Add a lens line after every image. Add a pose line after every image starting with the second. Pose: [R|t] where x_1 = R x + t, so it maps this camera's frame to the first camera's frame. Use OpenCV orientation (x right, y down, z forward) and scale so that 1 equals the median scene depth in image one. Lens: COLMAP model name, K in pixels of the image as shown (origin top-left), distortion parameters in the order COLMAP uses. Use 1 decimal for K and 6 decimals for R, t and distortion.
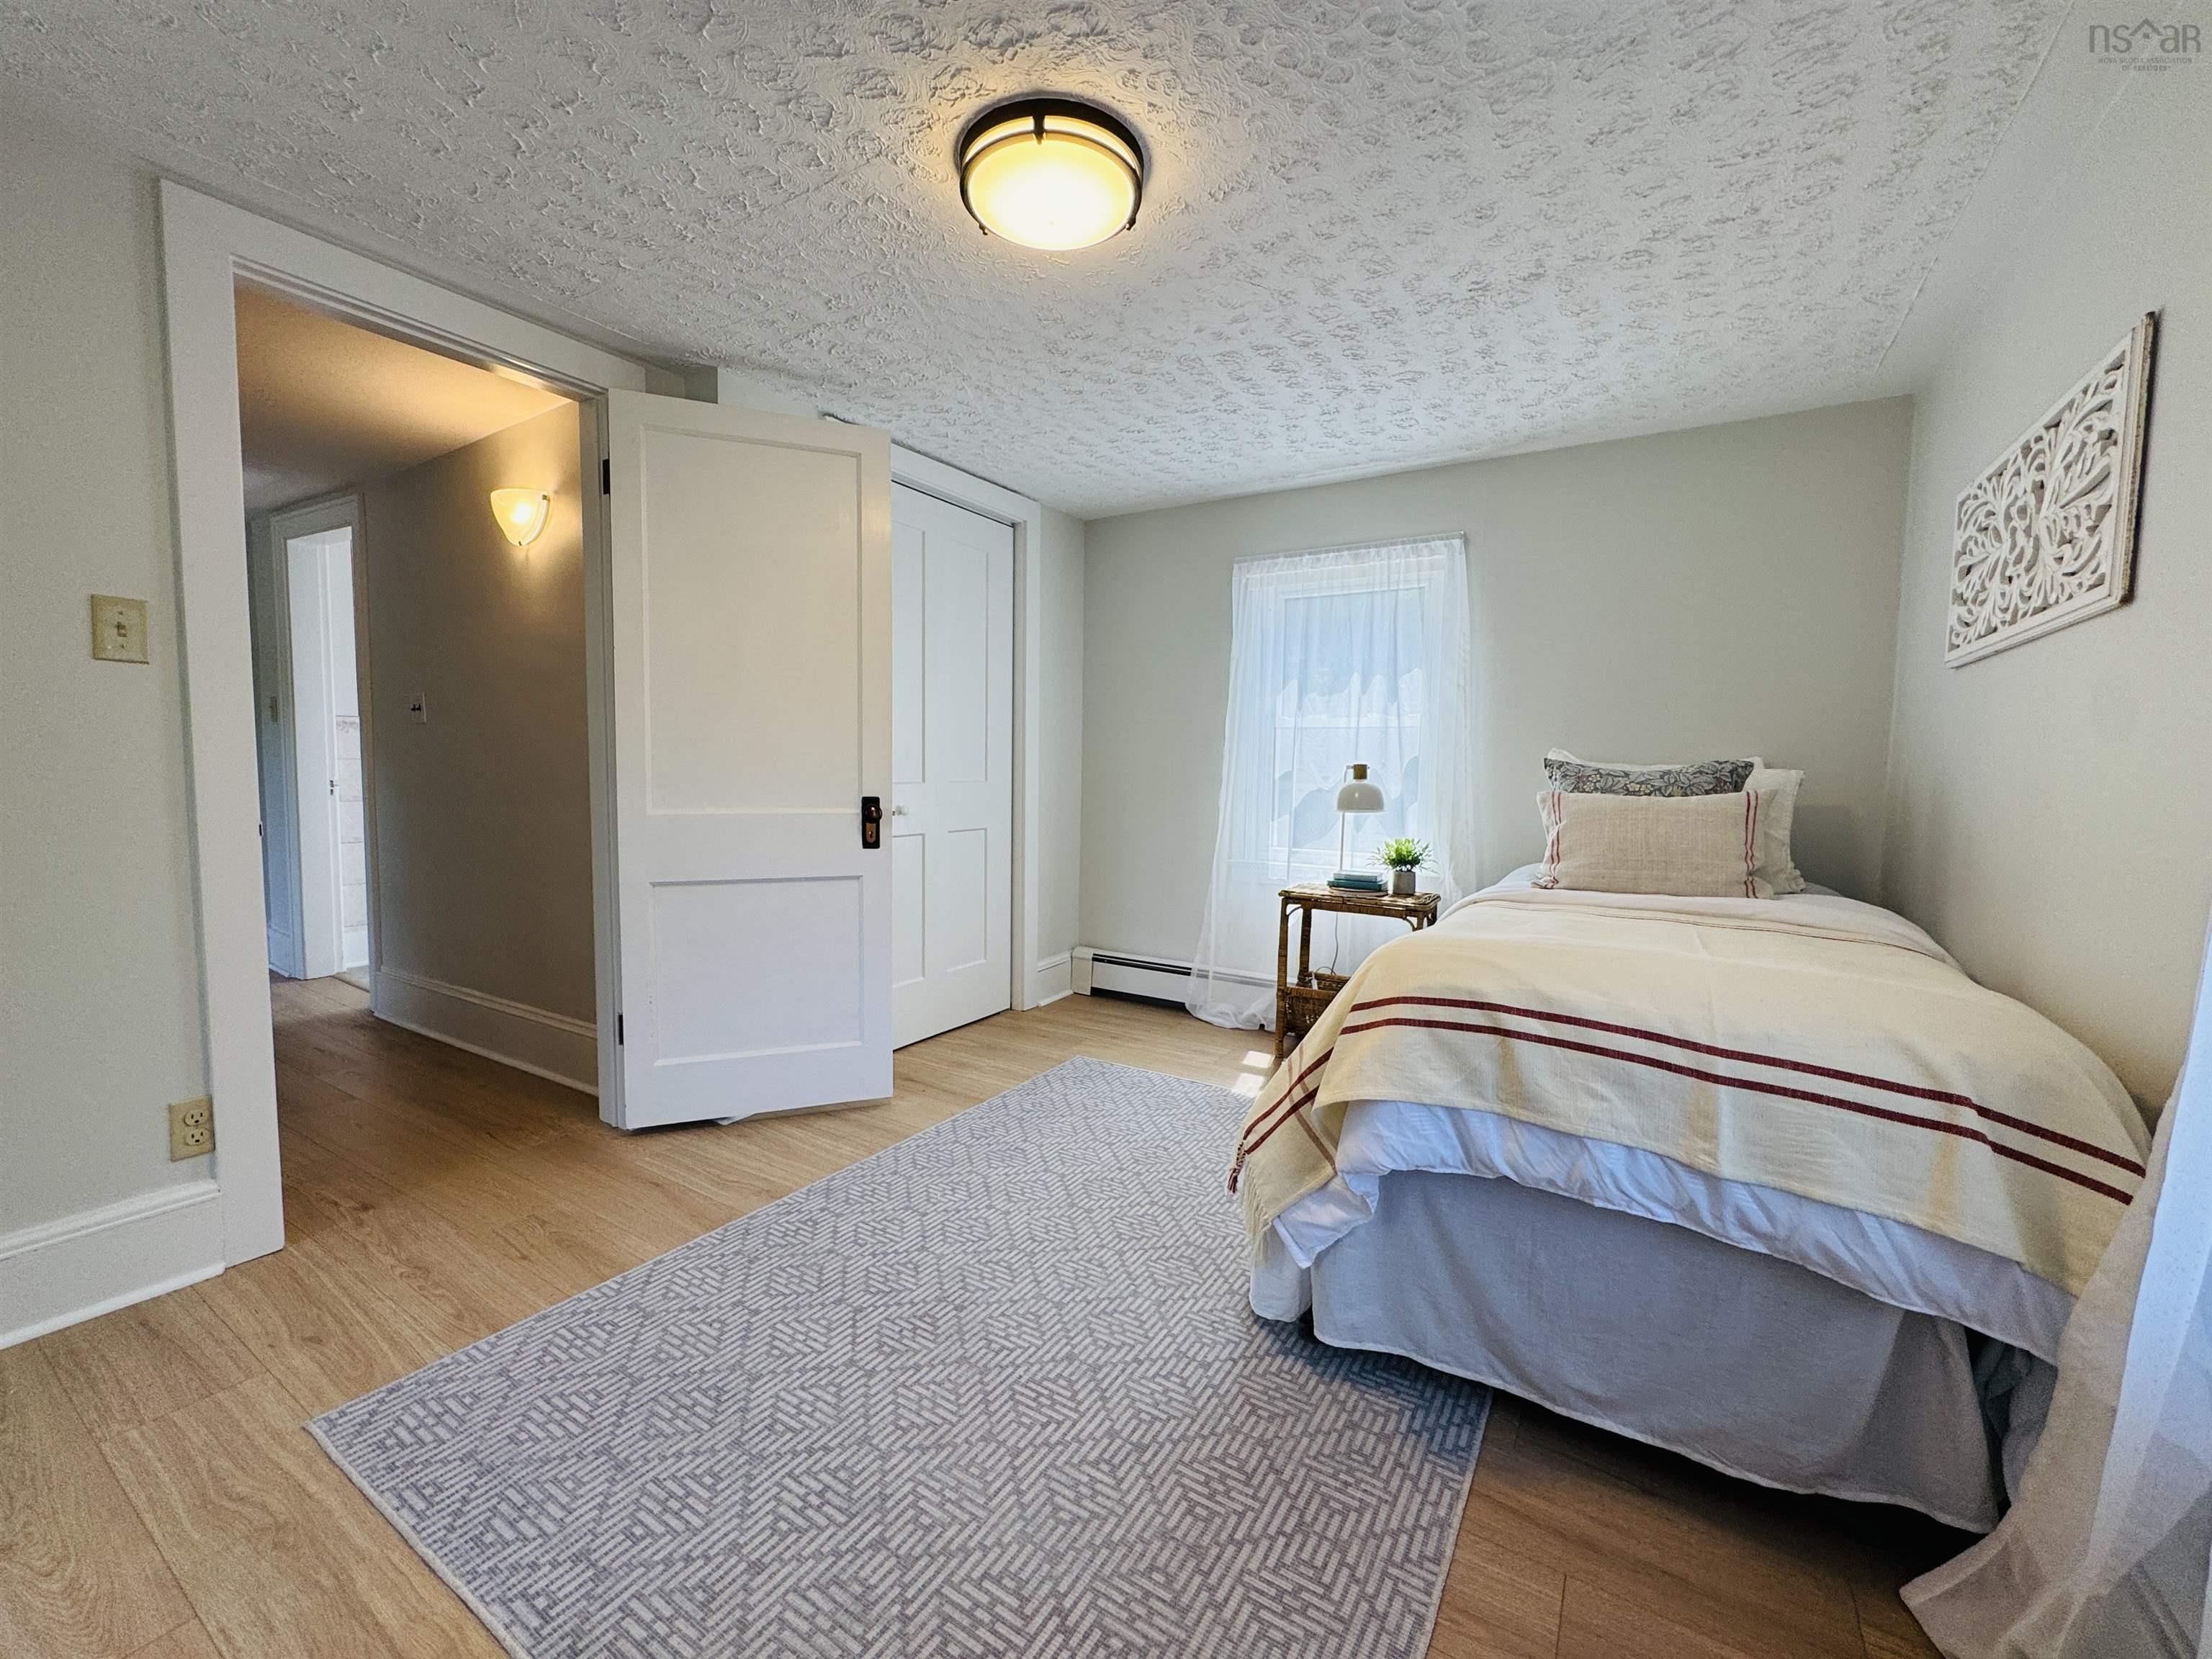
lens RADIAL K [[885.8, 0, 1105.7], [0, 885.8, 824.9], [0, 0, 1]] dist [-0.001675, 0.000581]
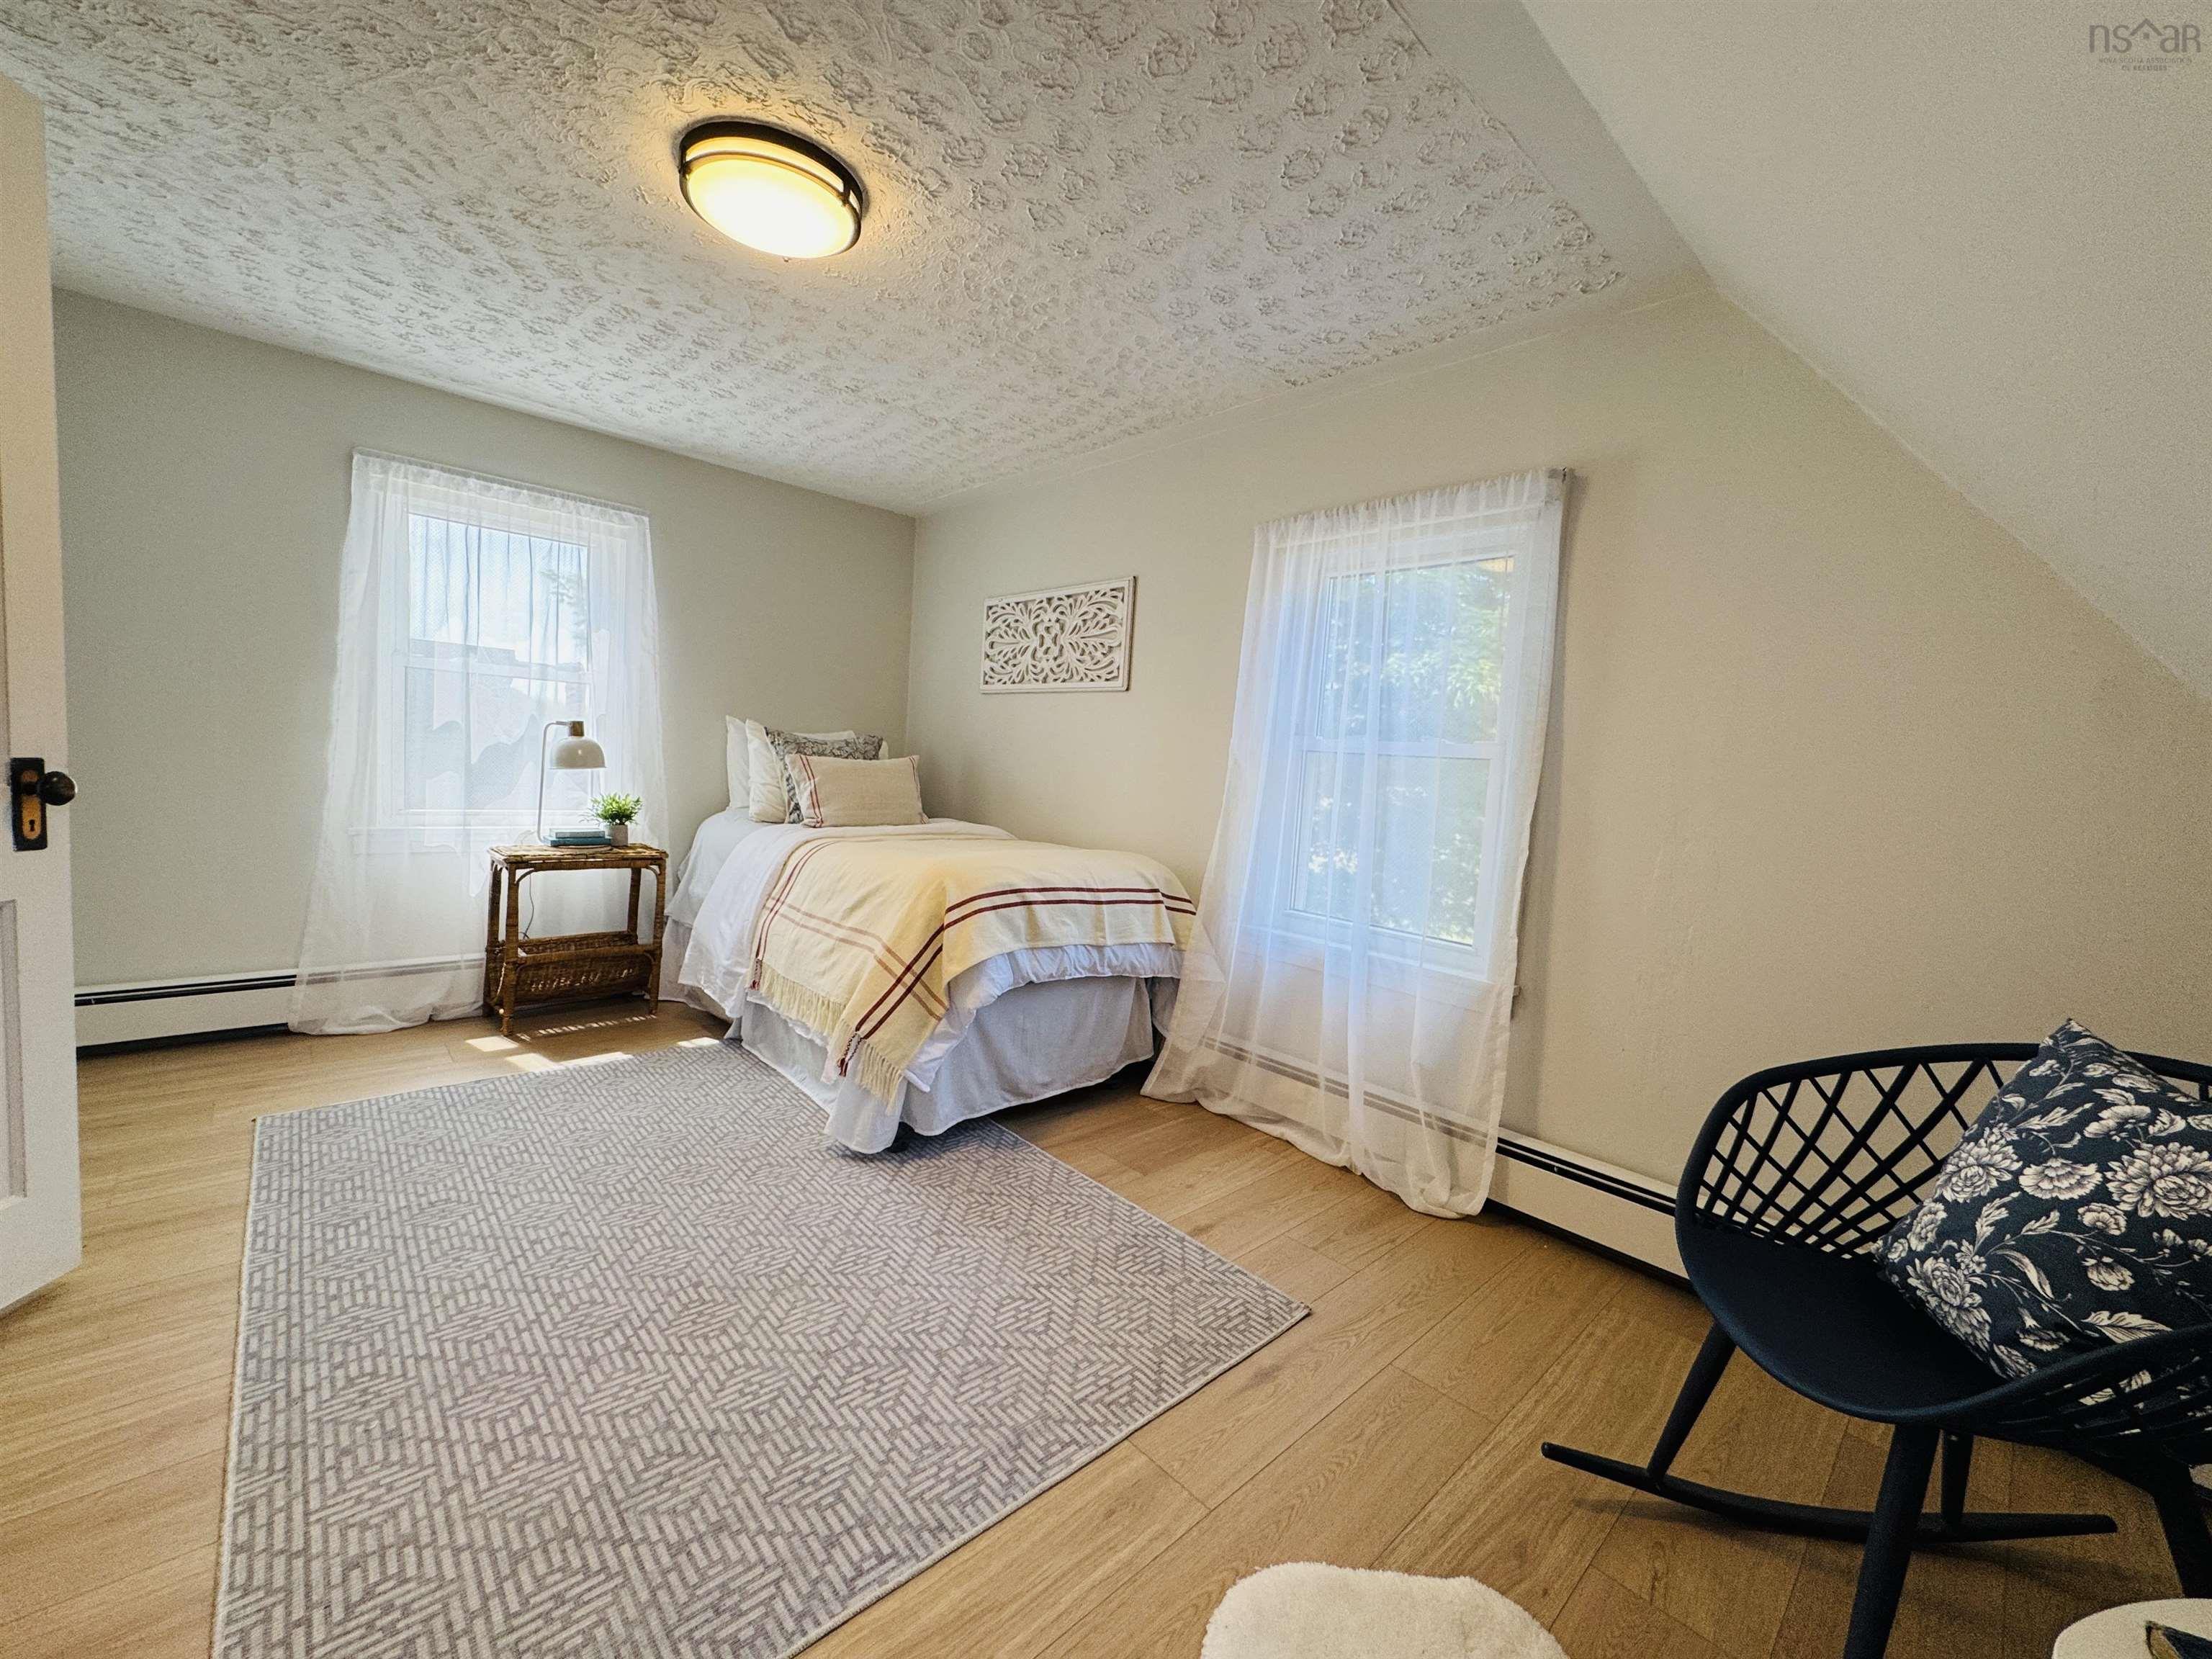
lens RADIAL K [[885.8, 0, 1106.2], [0, 885.8, 823.4], [0, 0, 1]] dist [-0.001675, 0.000581]
pose [[0.260599, -0.071490, 0.962797, -0.683961], [0.002879, 0.997308, 0.073273, -0.032411], [-0.965443, -0.016323, 0.260103, 0.212995]]
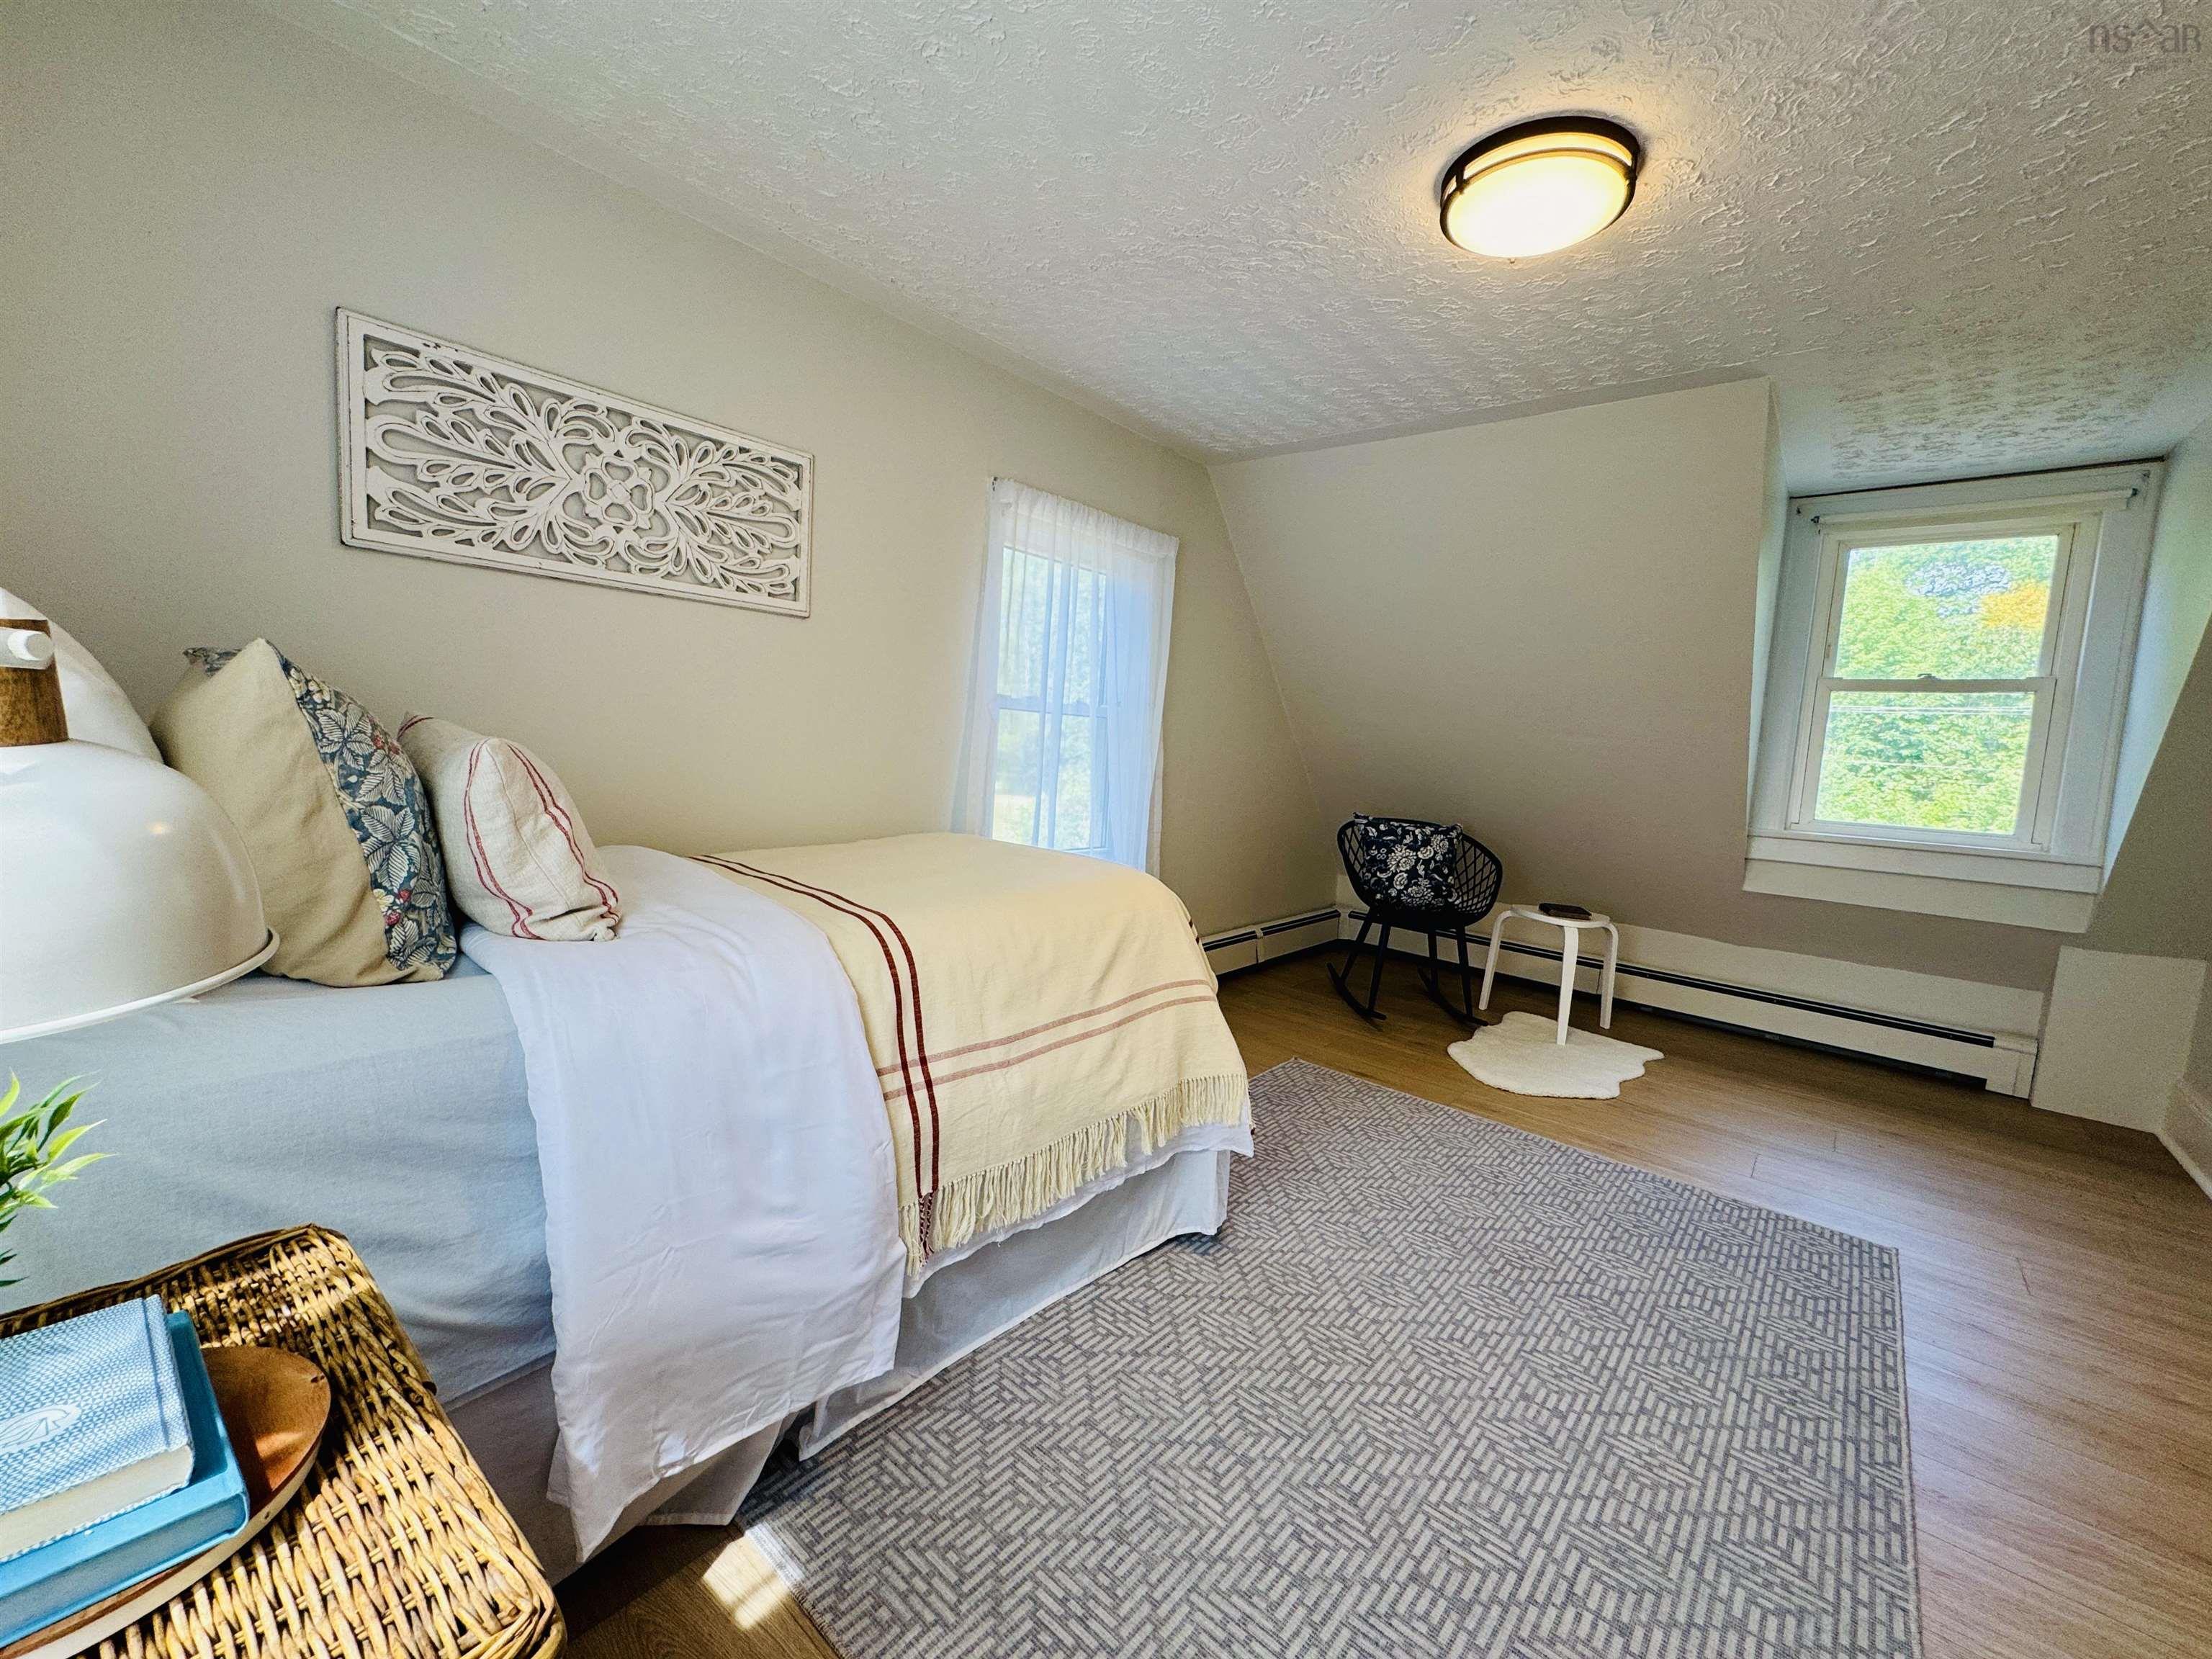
lens RADIAL K [[885.8, 0, 1110.3], [0, 885.8, 820.6], [0, 0, 1]] dist [-0.001675, 0.000581]
pose [[-0.985915, -0.093442, 0.138708, 0.138713], [-0.070830, 0.984600, 0.159834, -0.093151], [-0.151507, 0.147758, -0.977350, 1.437541]]
